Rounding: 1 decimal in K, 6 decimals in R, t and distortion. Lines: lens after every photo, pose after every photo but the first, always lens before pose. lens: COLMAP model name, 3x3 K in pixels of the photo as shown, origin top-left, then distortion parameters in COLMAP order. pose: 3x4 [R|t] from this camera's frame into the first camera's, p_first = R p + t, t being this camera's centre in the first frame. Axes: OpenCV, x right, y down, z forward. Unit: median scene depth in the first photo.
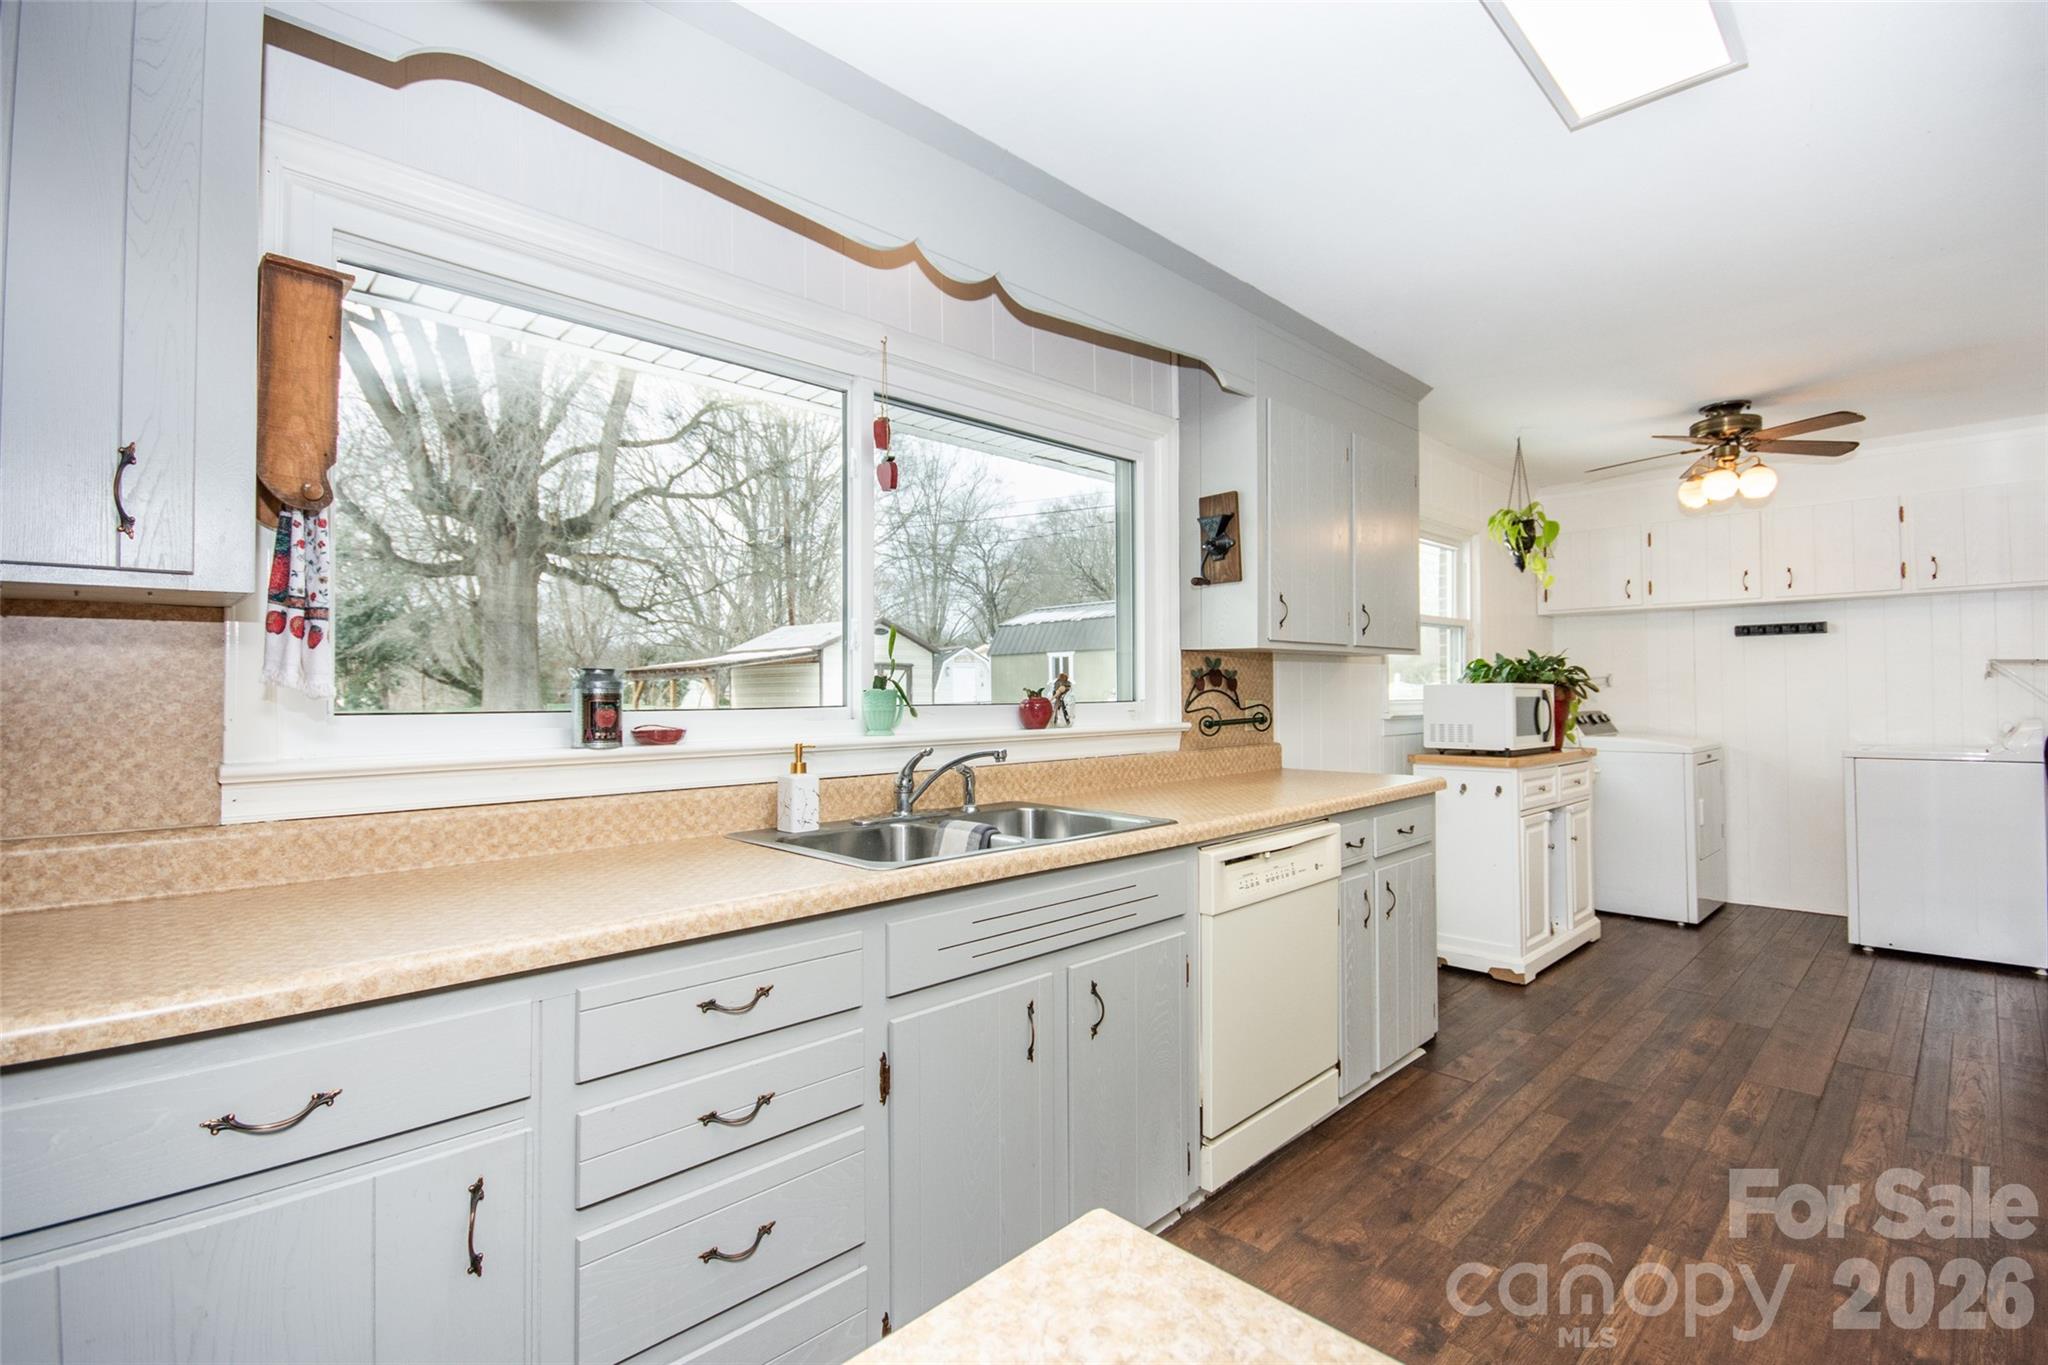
lens RADIAL K [[928.2, 0, 1035.2], [0, 928.2, 678.7], [0, 0, 1]] dist [-0.000858, -0.000817]
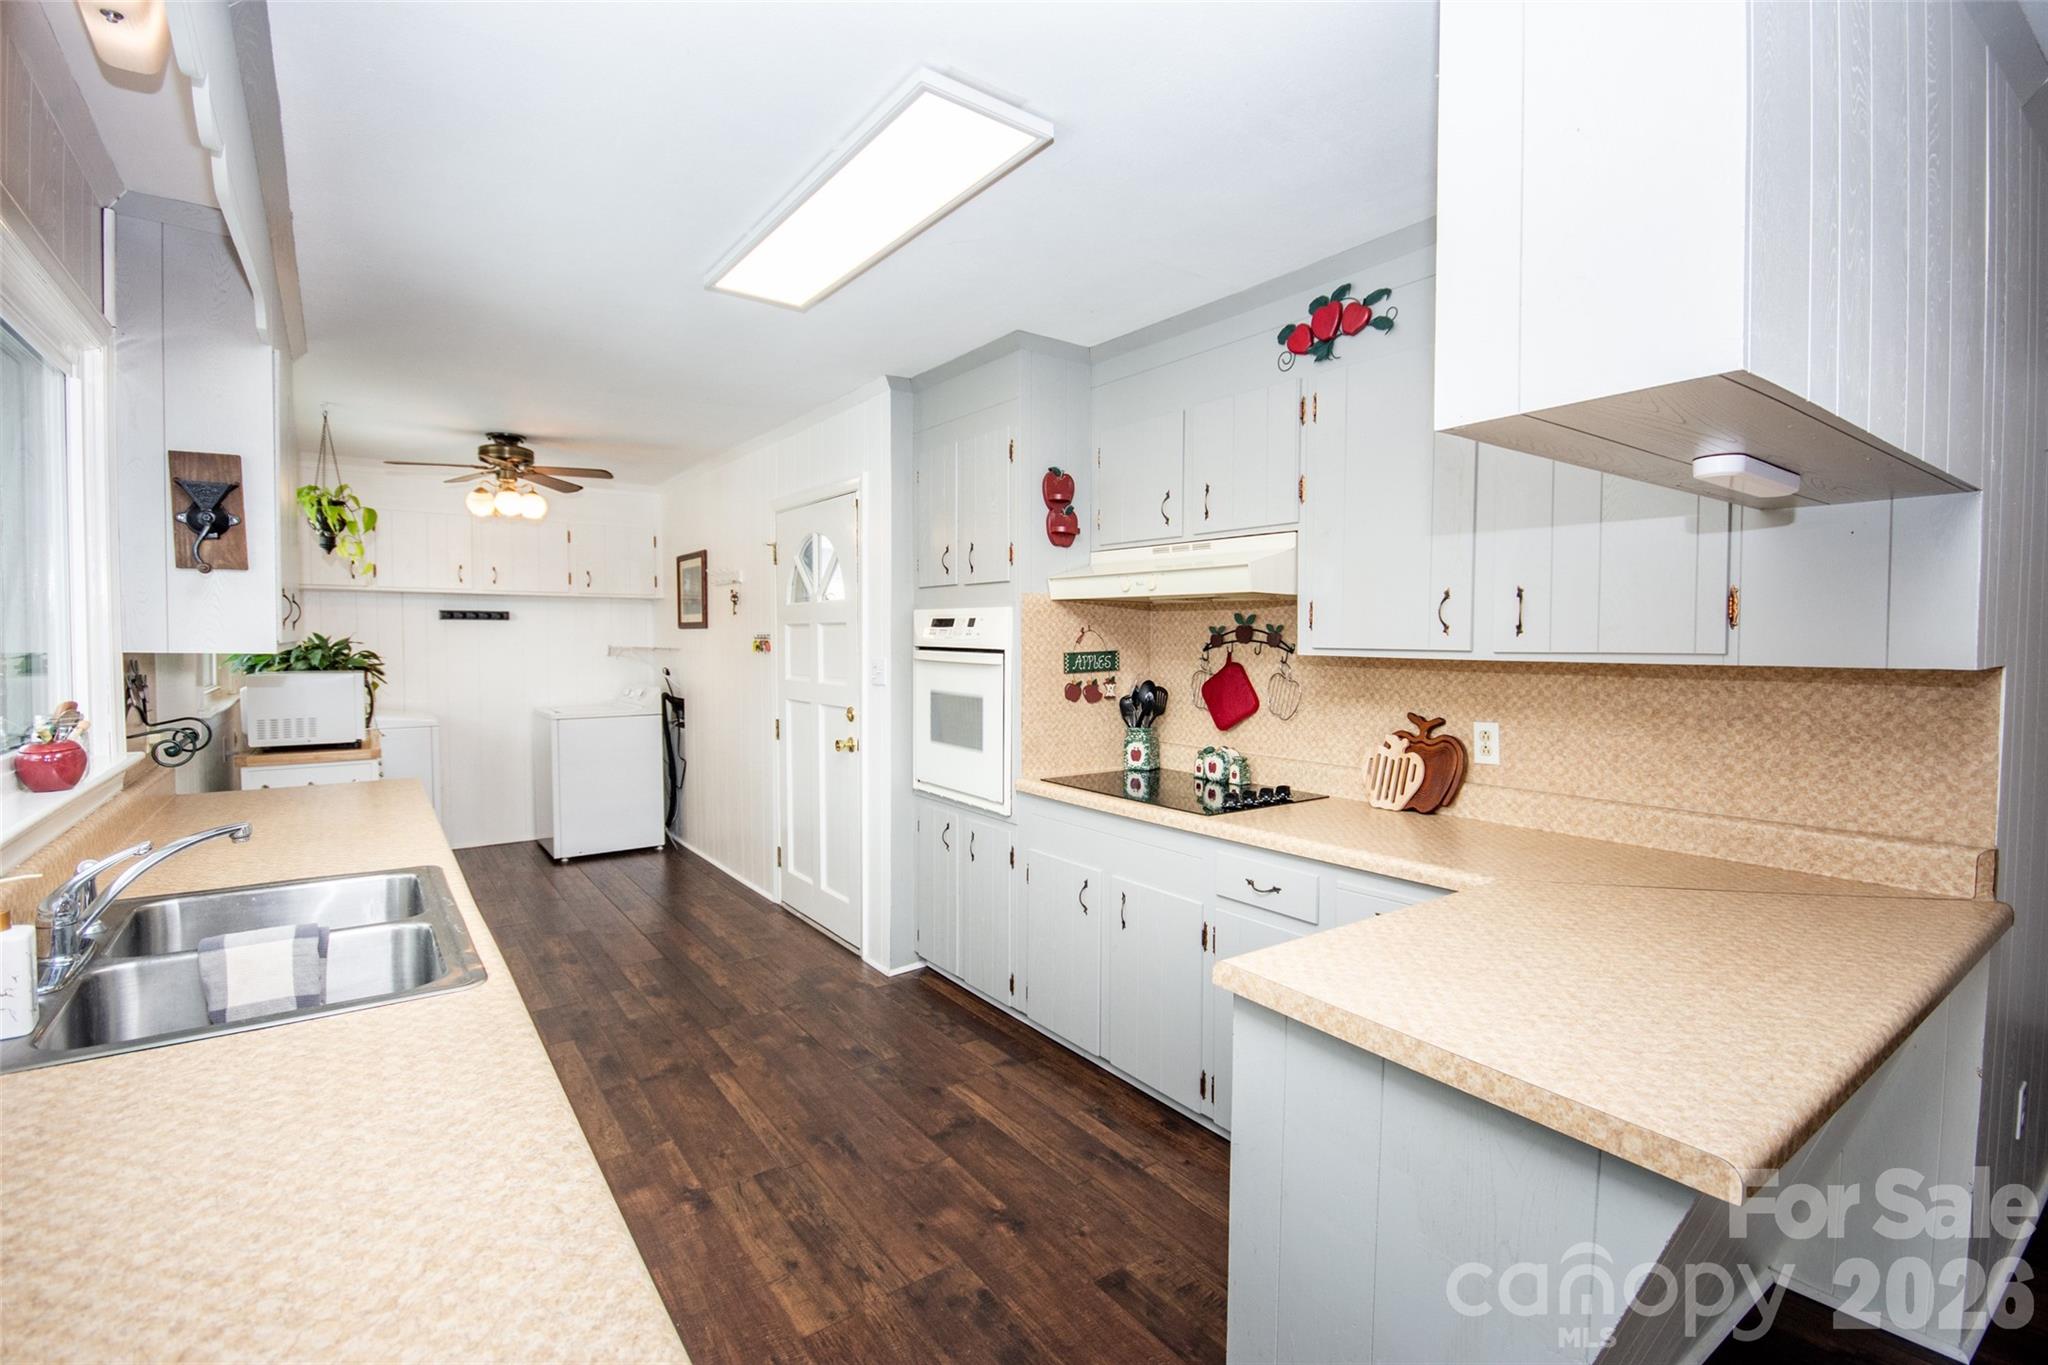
lens RADIAL K [[915.4, 0, 1021.0], [0, 915.4, 678.2], [0, 0, 1]] dist [-0.000941, -0.000393]
pose [[0.151692, -0.034887, 0.987812, -0.377983], [-0.019534, 0.999076, 0.038285, -0.045080], [-0.988235, -0.025104, 0.150870, 0.178580]]
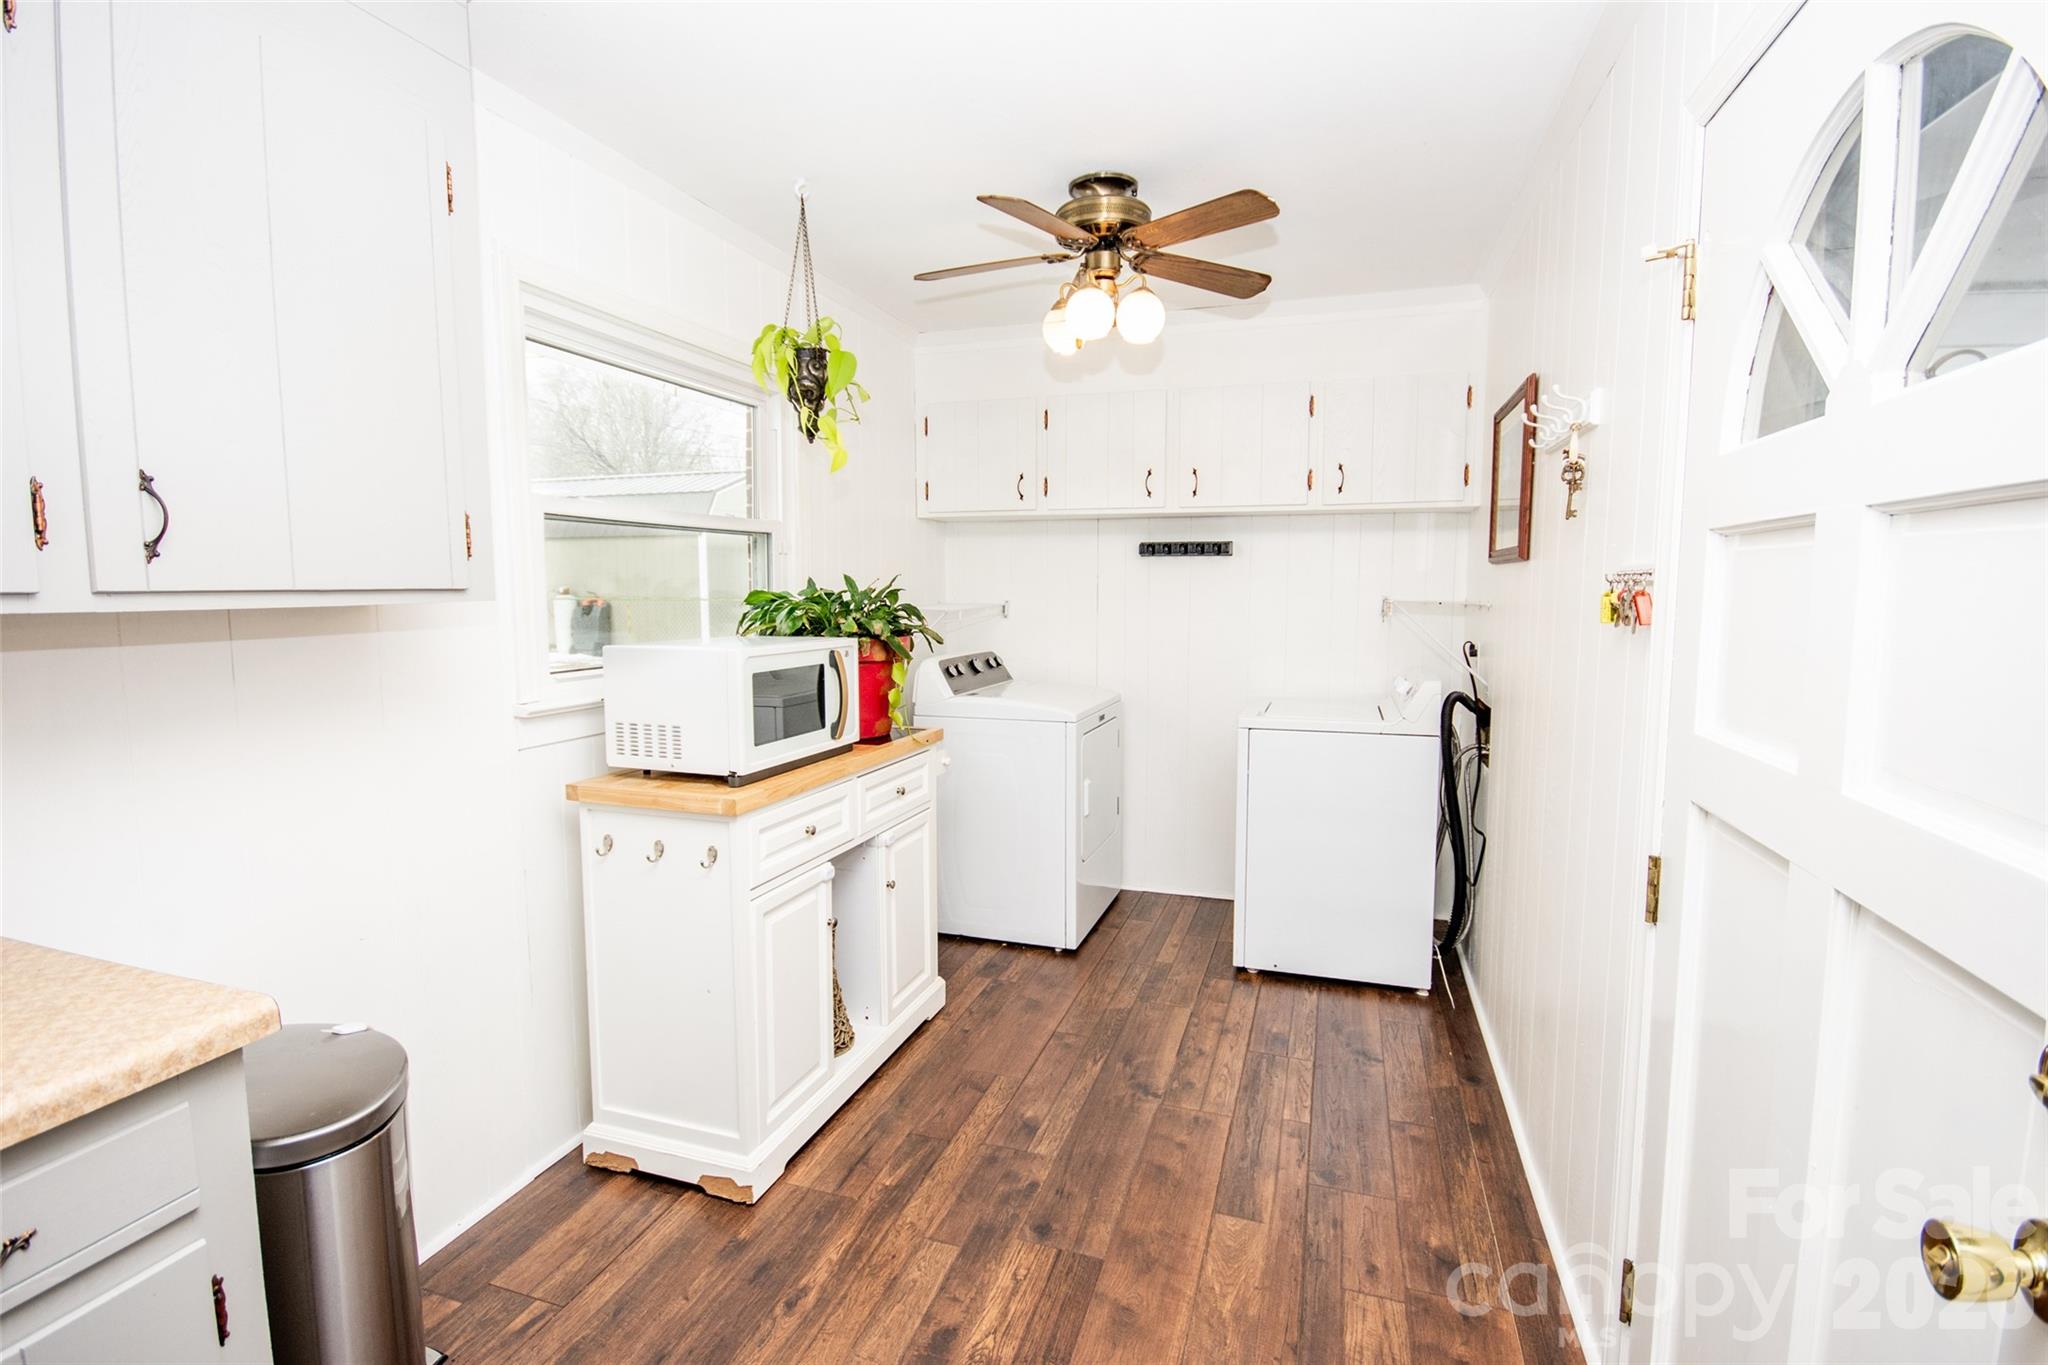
lens RADIAL K [[937.4, 0, 1023.7], [0, 937.4, 678.2], [0, 0, 1]] dist [-0.001597, -0.000301]
pose [[0.891931, -0.036757, 0.450674, 0.463045], [-0.015428, 0.993636, 0.111574, -0.045084], [-0.451908, -0.106469, 0.885688, 0.504420]]
